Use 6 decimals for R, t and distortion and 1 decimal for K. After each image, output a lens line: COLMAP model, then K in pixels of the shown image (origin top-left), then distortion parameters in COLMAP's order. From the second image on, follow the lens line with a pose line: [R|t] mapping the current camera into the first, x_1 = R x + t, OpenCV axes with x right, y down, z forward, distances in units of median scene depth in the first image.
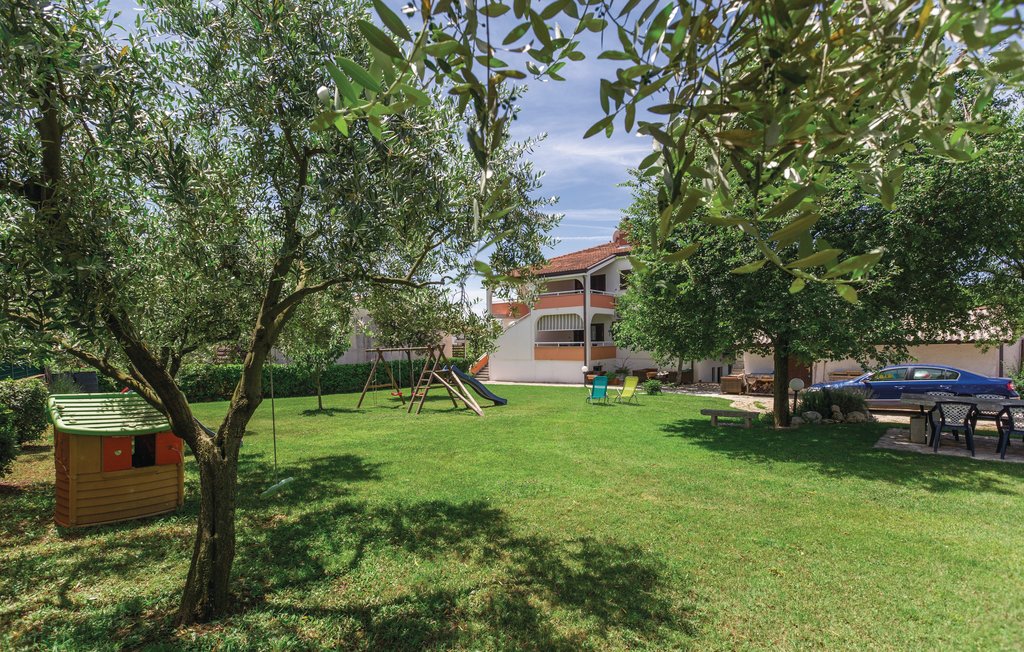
lens RADIAL K [[473.7, 0, 512.0], [0, 473.7, 326.0], [0, 0, 1]] dist [0.007851, -0.000382]
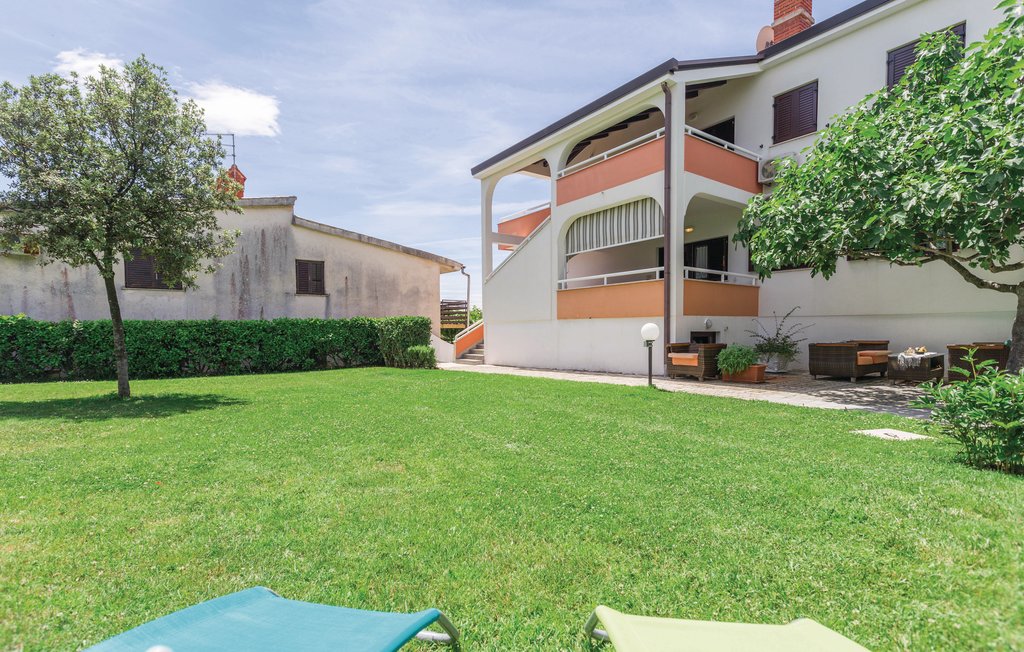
lens RADIAL K [[473.7, 0, 512.0], [0, 473.7, 326.0], [0, 0, 1]] dist [0.007851, -0.000382]
pose [[0.963531, 0.006327, -0.267524, 0.134171], [0.001976, 0.999525, 0.030758, 0.067883], [0.267591, -0.030165, 0.963060, 0.591388]]
